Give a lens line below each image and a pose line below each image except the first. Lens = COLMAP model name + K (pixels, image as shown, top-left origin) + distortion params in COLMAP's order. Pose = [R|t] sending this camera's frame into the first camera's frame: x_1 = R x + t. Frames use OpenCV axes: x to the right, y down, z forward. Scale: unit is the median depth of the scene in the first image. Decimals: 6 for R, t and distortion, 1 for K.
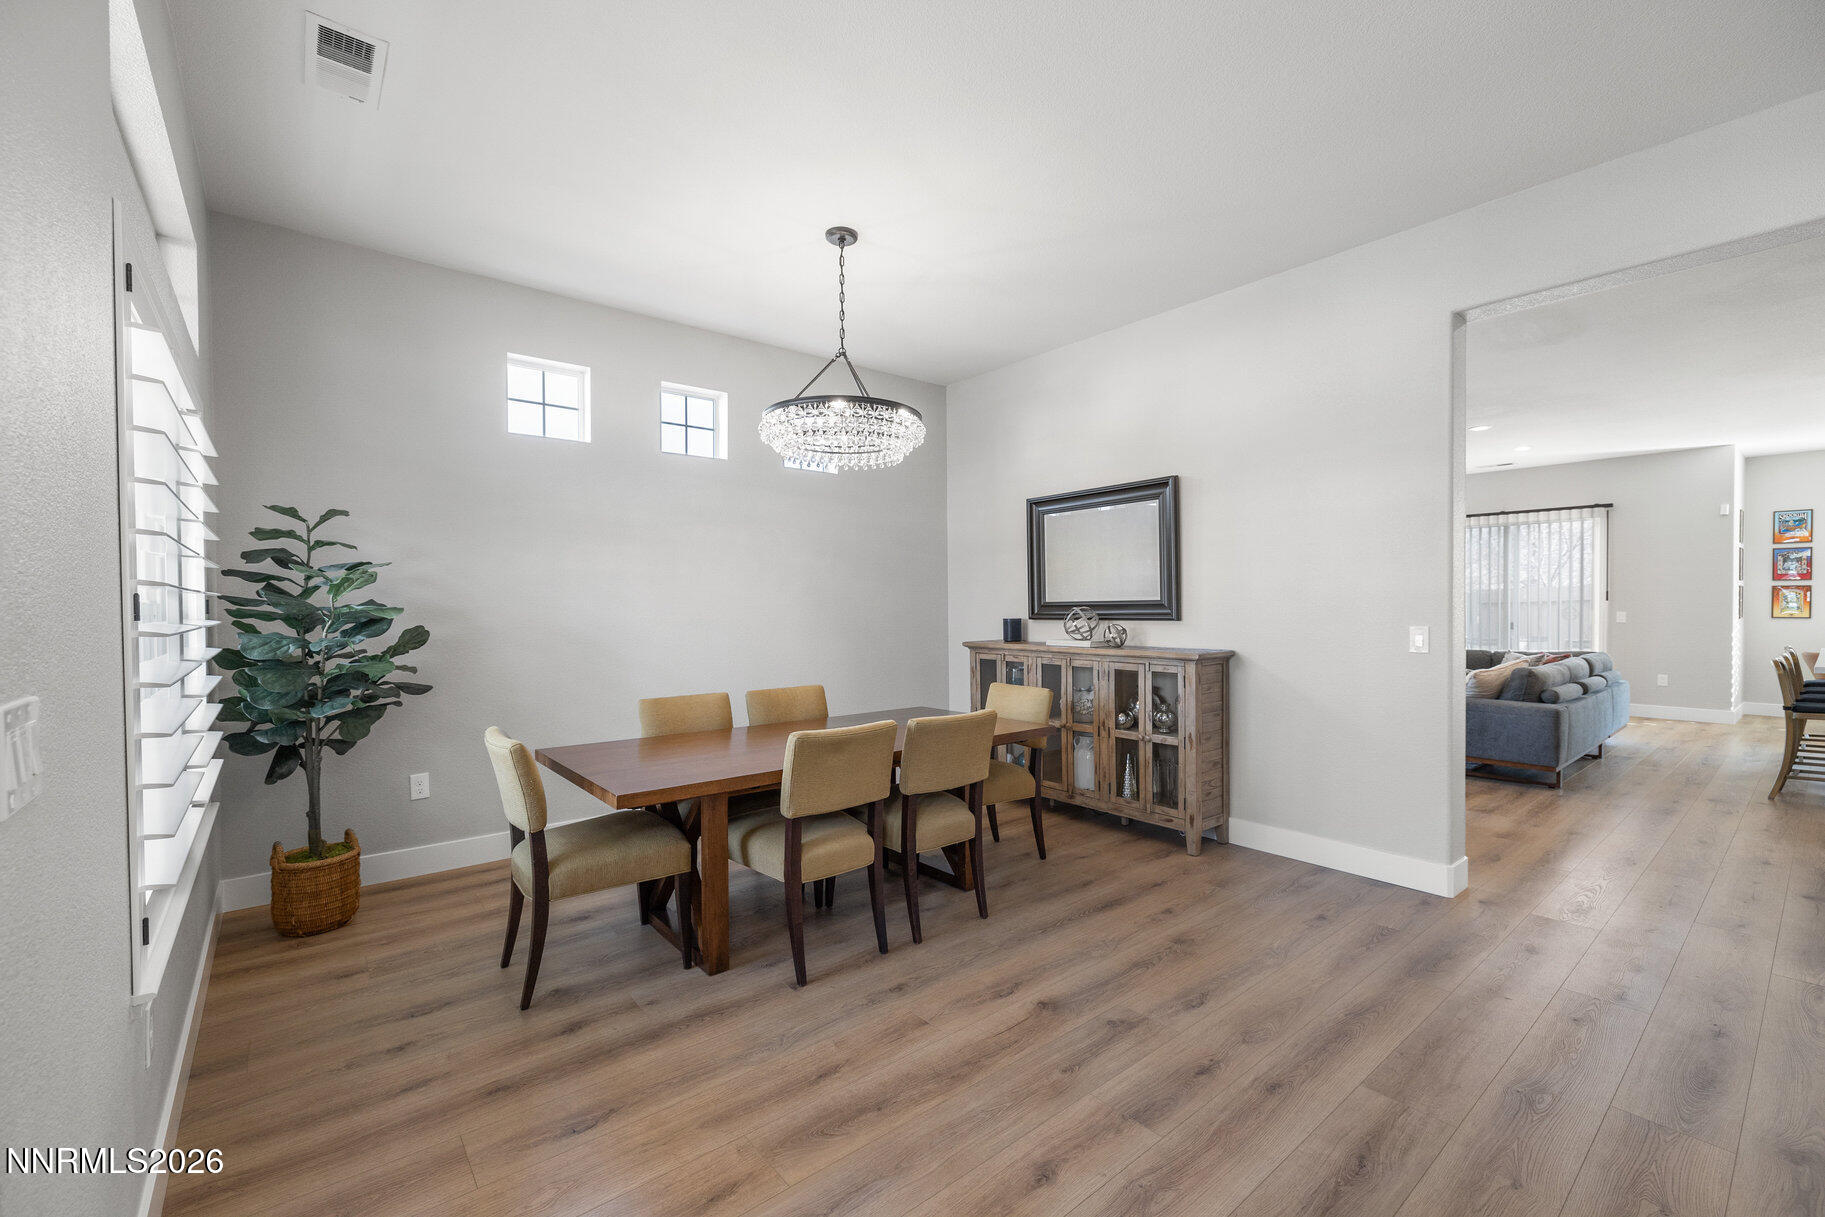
lens RADIAL K [[761.9, 0, 911.9], [0, 761.9, 614.1], [0, 0, 1]] dist [0.001094, 0.000535]
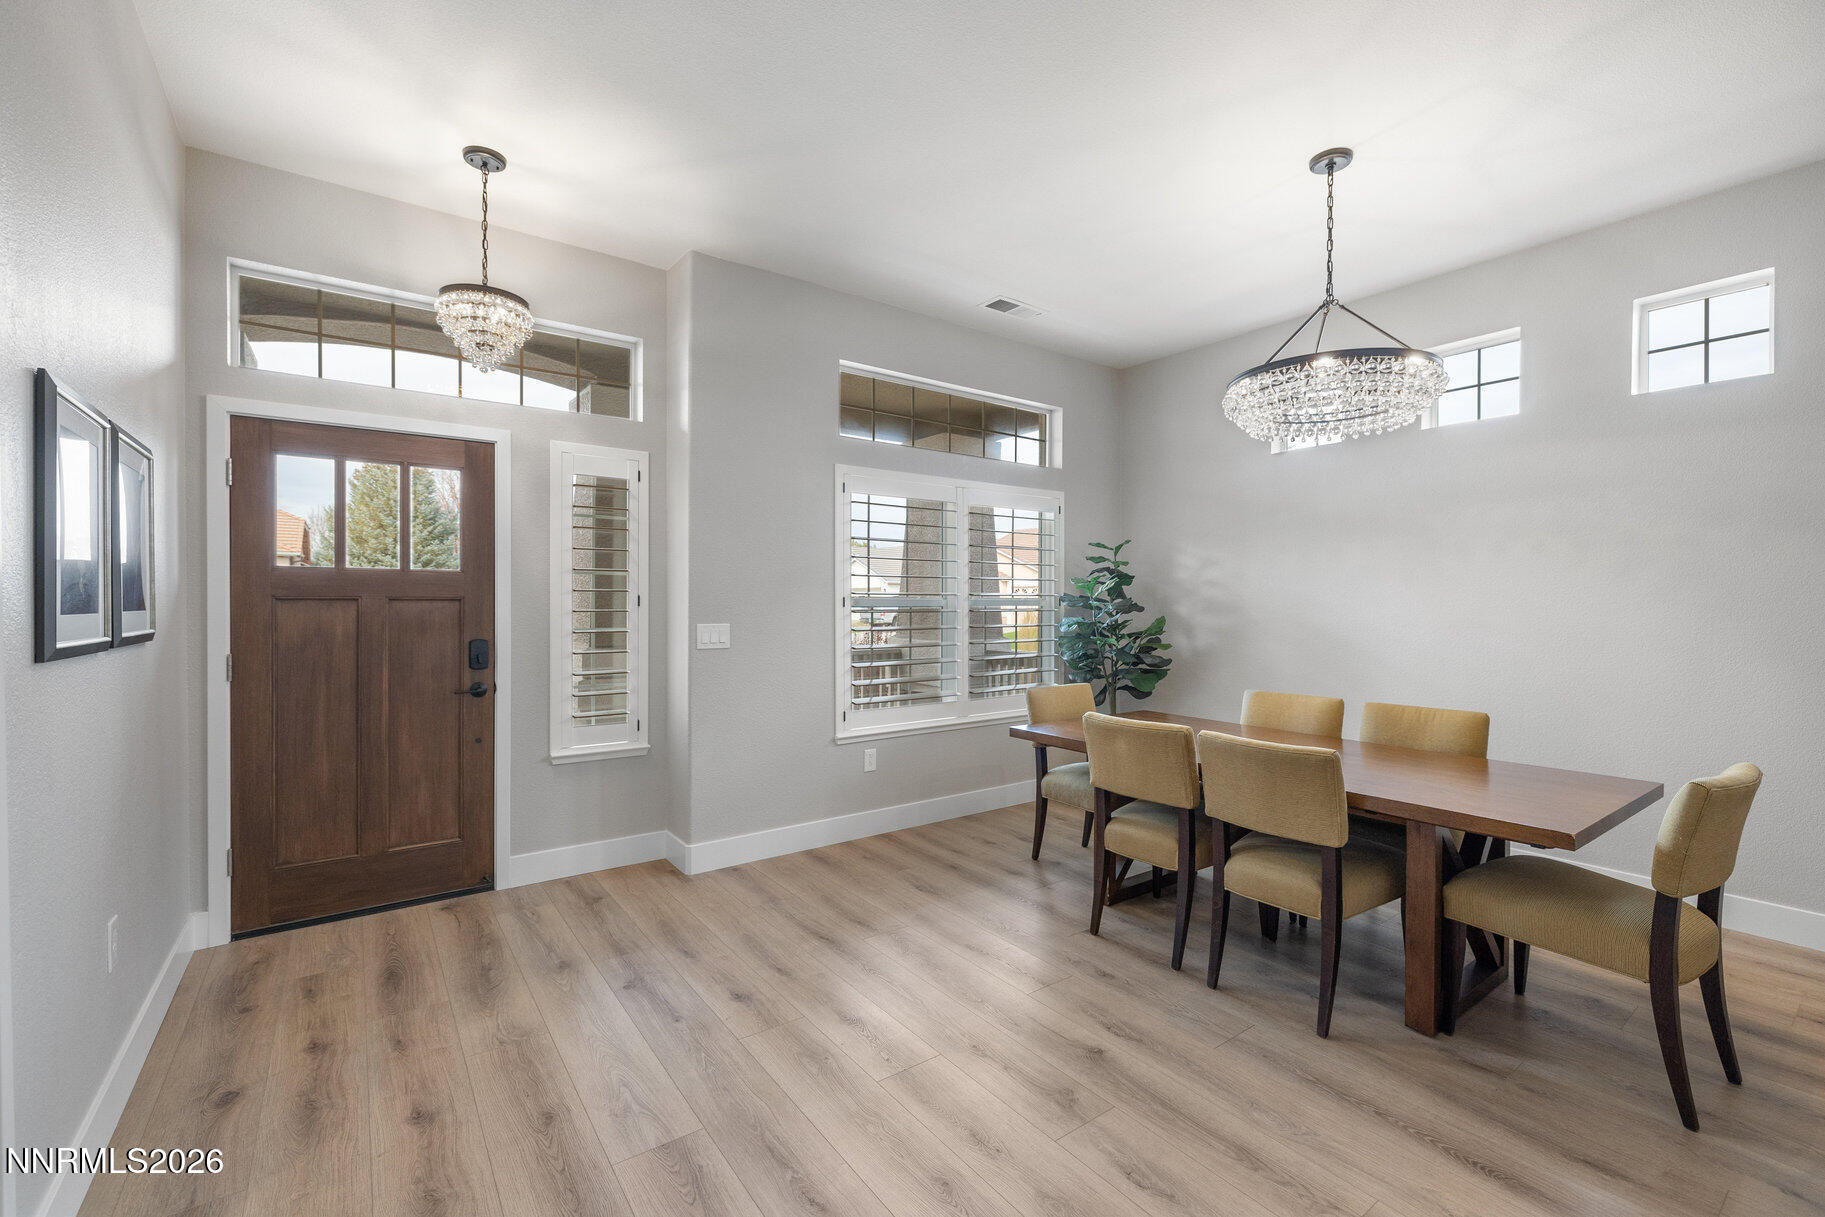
lens RADIAL K [[761.9, 0, 911.9], [0, 761.9, 614.1], [0, 0, 1]] dist [0.001094, 0.000535]
pose [[-0.045771, 0.021002, -0.998731, 0.877866], [-0.015748, 0.999640, 0.021743, -0.013928], [0.998828, 0.016723, -0.045424, 0.671617]]
